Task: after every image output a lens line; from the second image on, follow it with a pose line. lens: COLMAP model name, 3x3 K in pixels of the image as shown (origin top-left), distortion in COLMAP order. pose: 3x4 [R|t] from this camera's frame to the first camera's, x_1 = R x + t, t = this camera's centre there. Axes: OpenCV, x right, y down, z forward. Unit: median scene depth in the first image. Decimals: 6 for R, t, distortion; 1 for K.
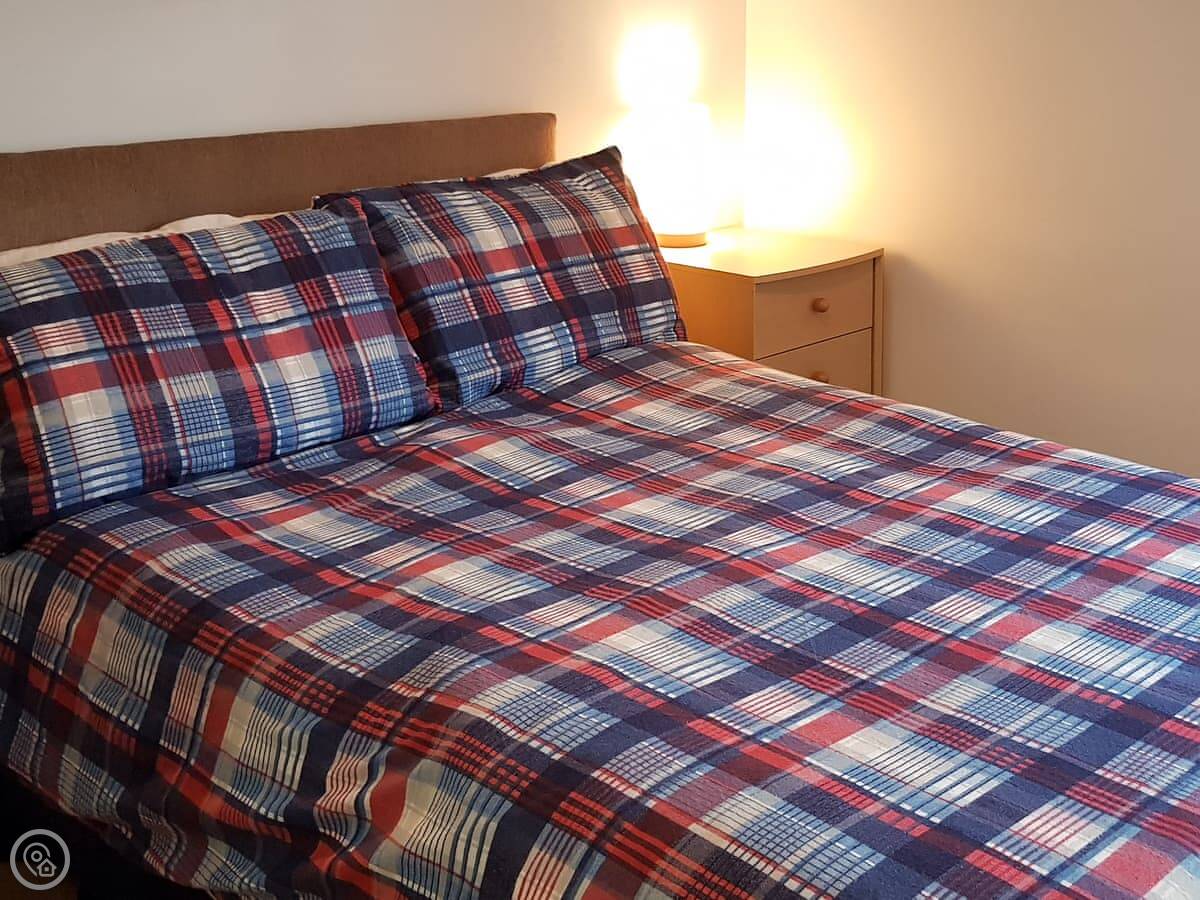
lens RADIAL K [[1479.5, 0, 566.8], [0, 1479.5, 450.7], [0, 0, 1]] dist [0.119503, -0.014498]
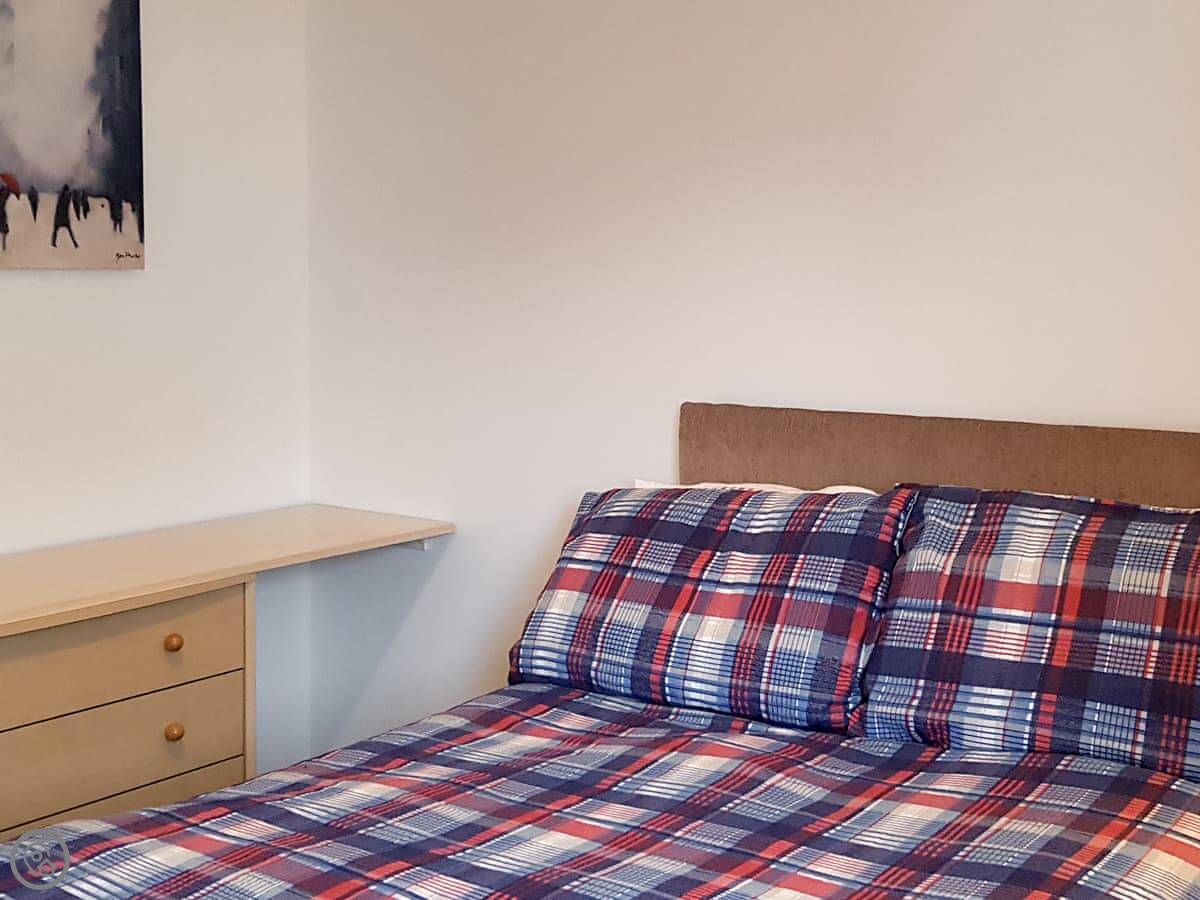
lens RADIAL K [[1479.5, 0, 566.8], [0, 1479.5, 450.7], [0, 0, 1]] dist [0.119503, -0.014498]
pose [[0.211625, 0.134511, -0.968050, 0.762256], [-0.293064, 0.953640, 0.068442, -0.212096], [0.932378, 0.269216, 0.241235, 0.630742]]
